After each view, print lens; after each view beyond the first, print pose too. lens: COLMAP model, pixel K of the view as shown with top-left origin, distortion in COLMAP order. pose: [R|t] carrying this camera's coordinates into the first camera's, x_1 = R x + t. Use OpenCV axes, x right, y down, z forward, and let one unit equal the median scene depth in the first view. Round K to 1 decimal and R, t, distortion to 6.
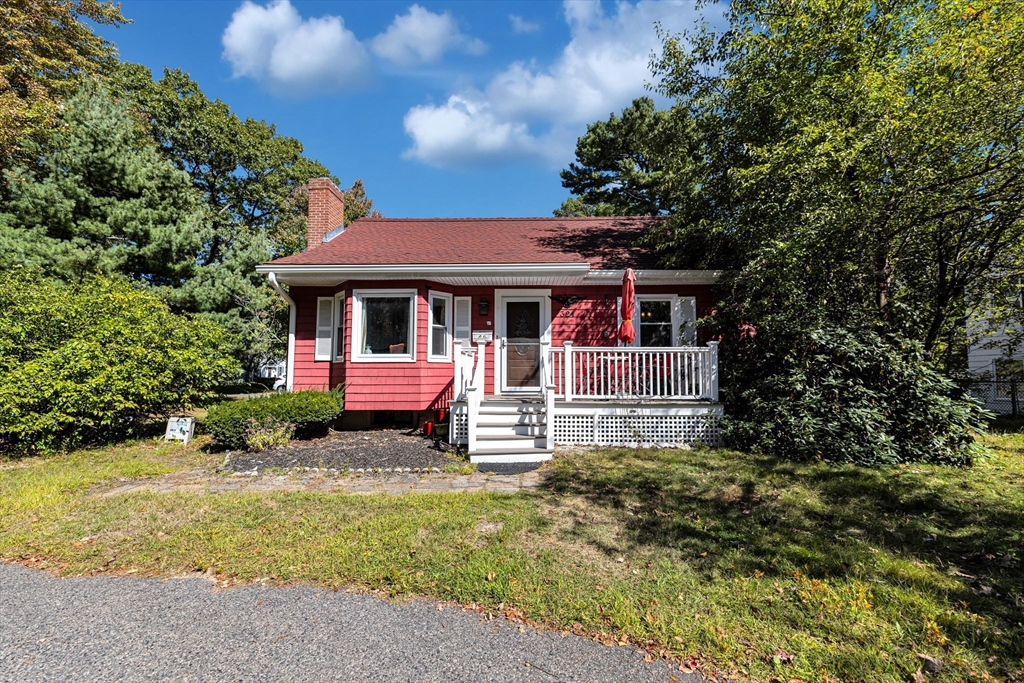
lens RADIAL K [[410.5, 0, 513.3], [0, 410.5, 350.8], [0, 0, 1]] dist [0.000404, 0.000065]
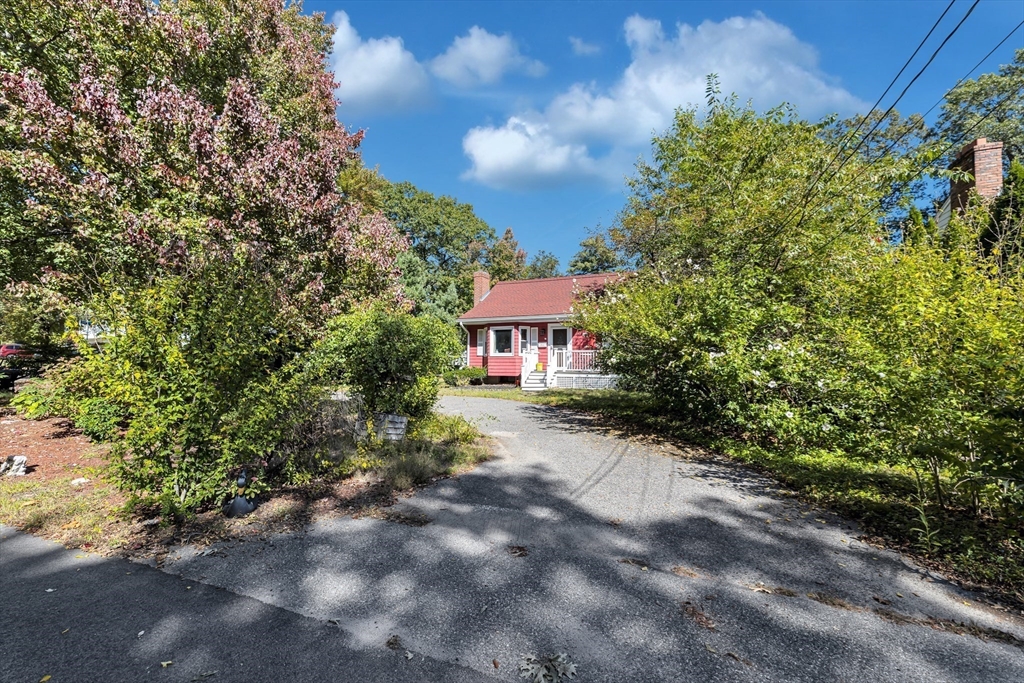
lens RADIAL K [[410.5, 0, 513.4], [0, 410.5, 348.5], [0, 0, 1]] dist [0.000404, 0.000065]
pose [[0.926472, -0.009200, -0.376252, 0.642920], [0.014788, 0.999819, 0.011966, -0.044871], [0.376074, -0.016650, 0.926440, -1.191095]]
